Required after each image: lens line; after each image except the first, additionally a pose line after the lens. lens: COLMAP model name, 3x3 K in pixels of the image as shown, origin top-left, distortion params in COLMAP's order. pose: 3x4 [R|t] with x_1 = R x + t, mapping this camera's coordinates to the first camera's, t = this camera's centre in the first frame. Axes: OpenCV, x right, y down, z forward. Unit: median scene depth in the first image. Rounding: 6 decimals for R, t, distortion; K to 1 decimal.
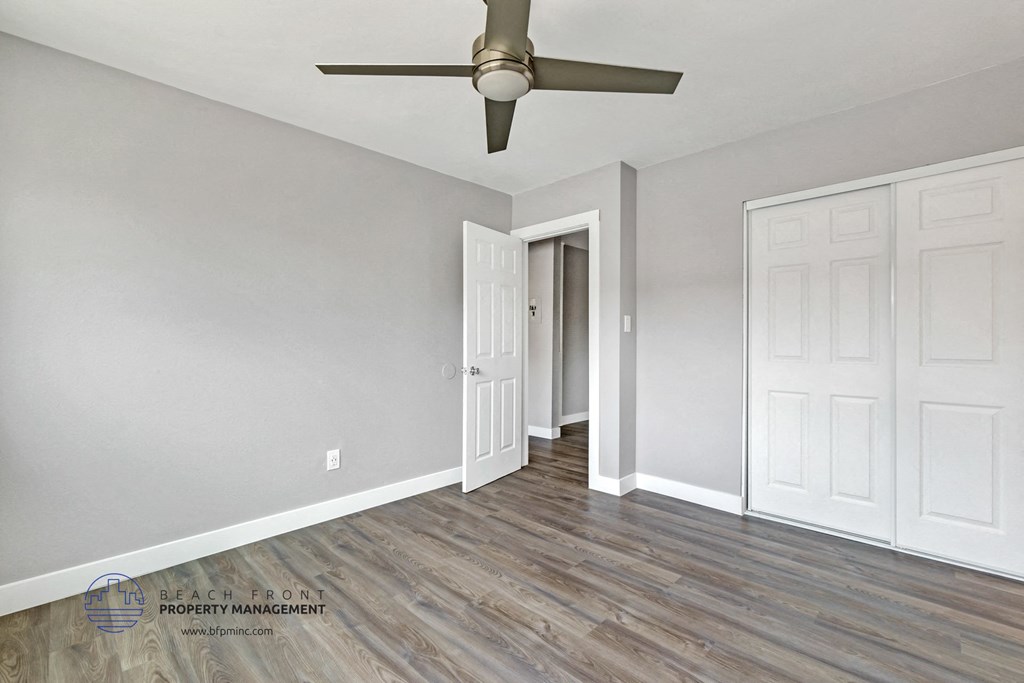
lens RADIAL K [[372.7, 0, 512.0], [0, 372.7, 341.5], [0, 0, 1]] dist [-0.000476, -0.000077]
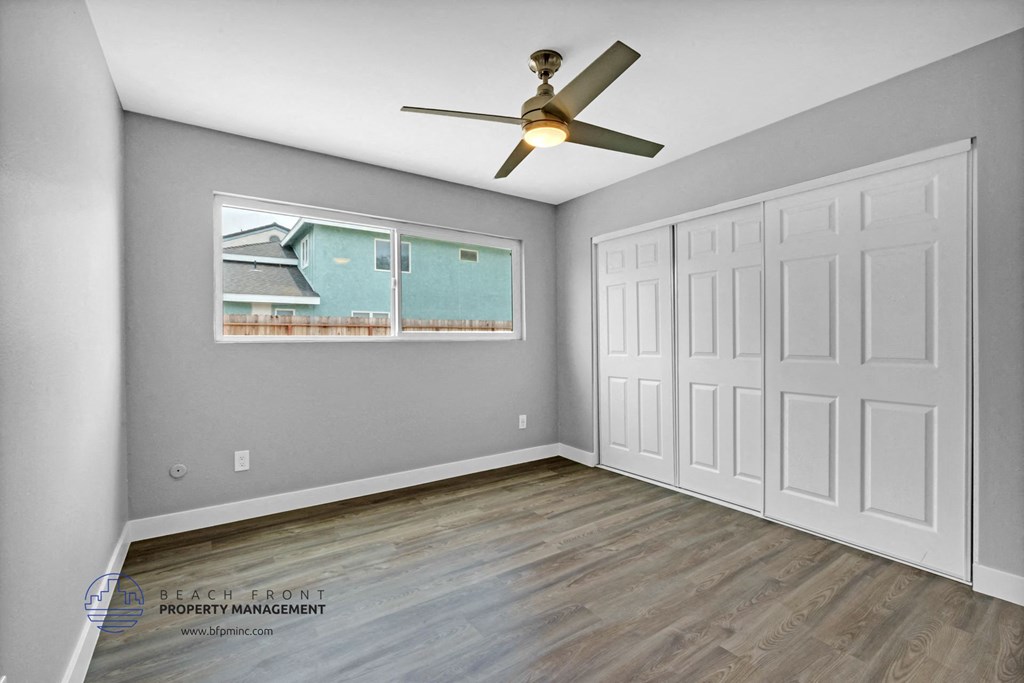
lens RADIAL K [[444.2, 0, 512.0], [0, 444.2, 341.5], [0, 0, 1]] dist [0.000813, 0.000200]
pose [[0.960231, -0.000524, -0.279207, 0.662017], [0.002002, 0.999985, 0.005009, -0.001507], [0.279200, -0.005369, 0.960218, -0.542381]]
